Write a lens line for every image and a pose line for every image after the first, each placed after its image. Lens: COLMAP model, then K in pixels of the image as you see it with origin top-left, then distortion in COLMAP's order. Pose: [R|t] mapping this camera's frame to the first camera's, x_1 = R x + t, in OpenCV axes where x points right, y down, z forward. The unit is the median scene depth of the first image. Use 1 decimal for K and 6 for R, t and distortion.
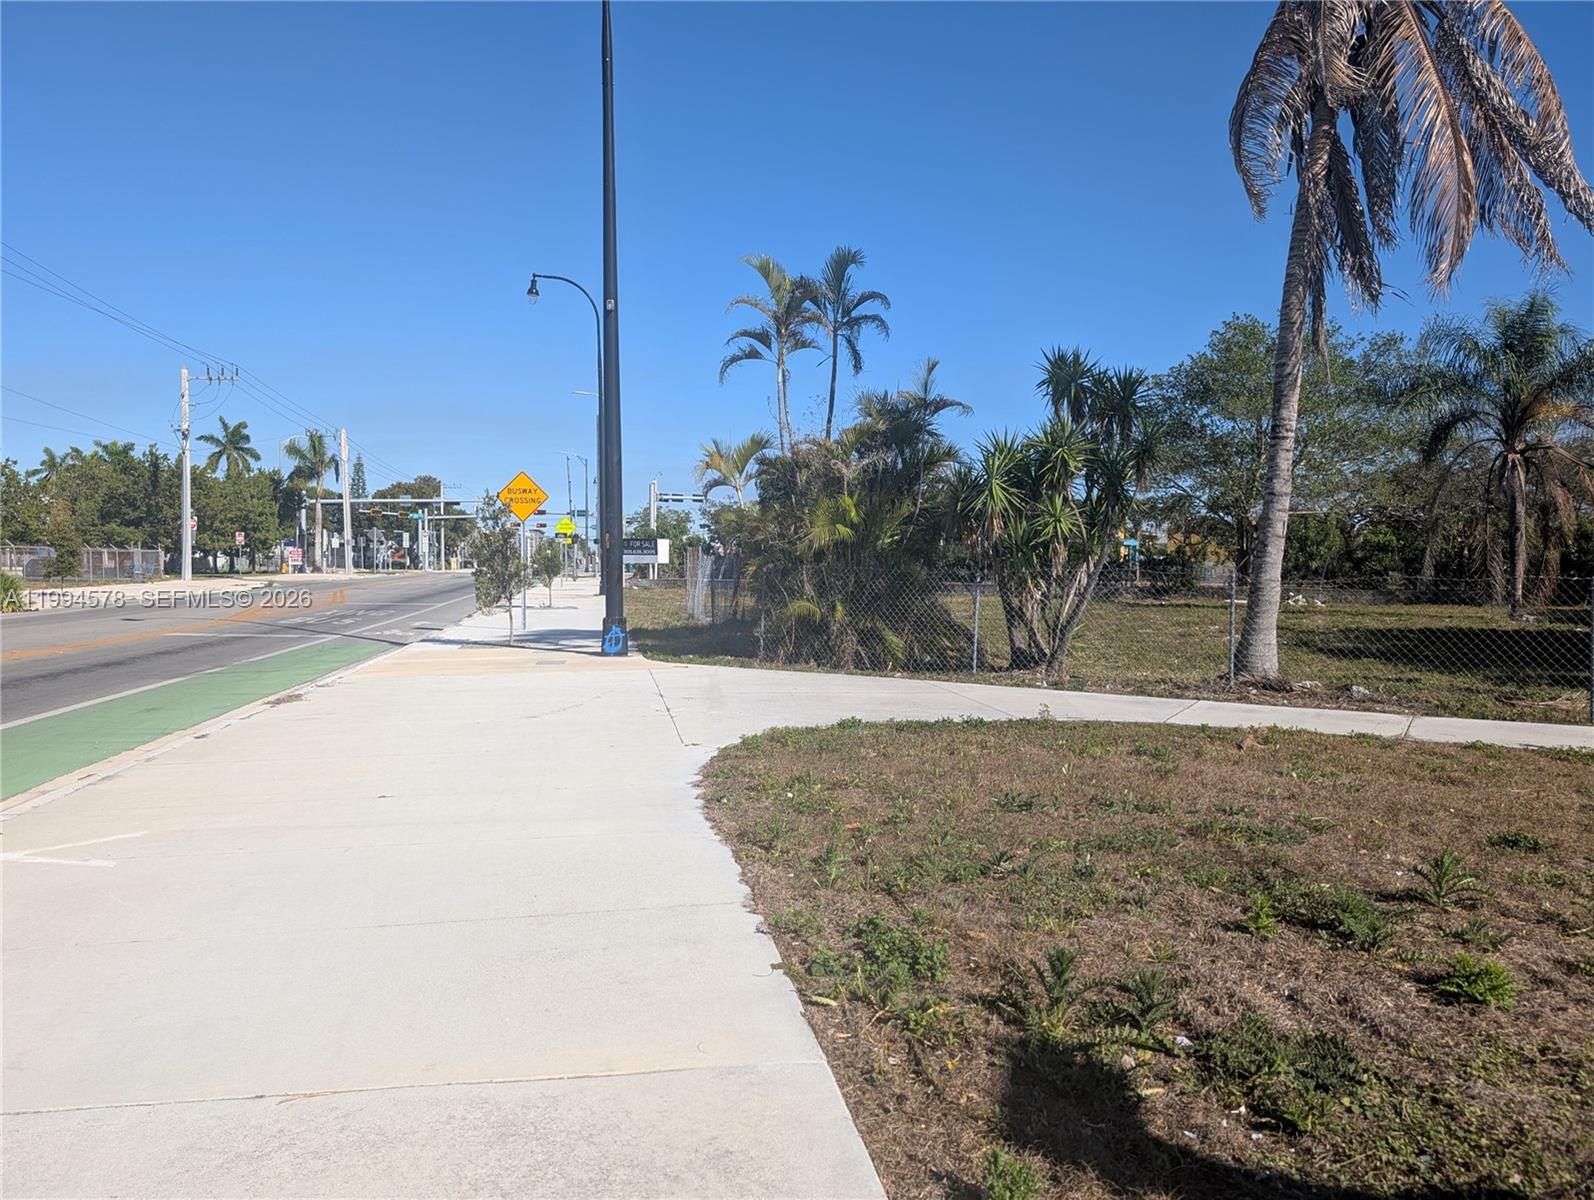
lens RADIAL K [[1143.5, 0, 794.0], [0, 1143.5, 593.2], [0, 0, 1]] dist [0.030120, -0.024855]
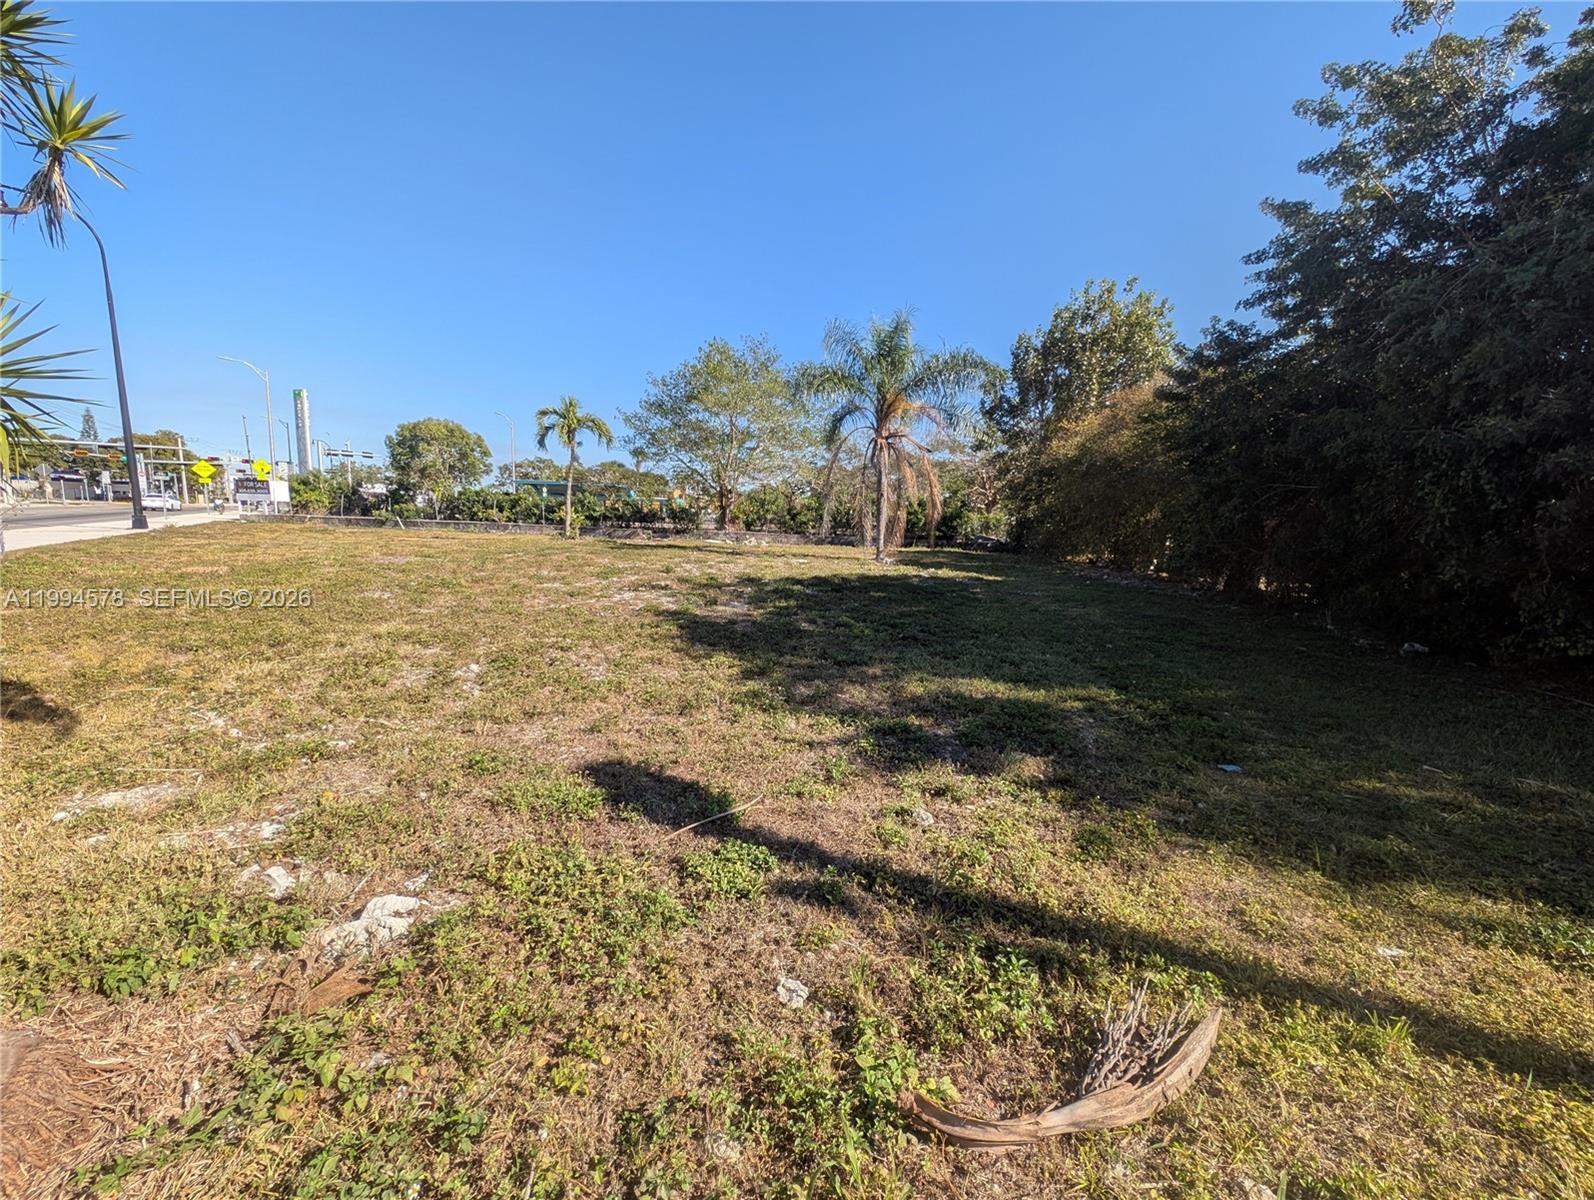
lens RADIAL K [[605.4, 0, 798.5], [0, 605.4, 604.3], [0, 0, 1]] dist [0.001284, -0.000378]
pose [[0.904973, -0.035071, 0.424021, 0.456886], [-0.018364, 0.992448, 0.121281, -0.024803], [-0.425072, -0.117543, 0.897495, 0.763466]]
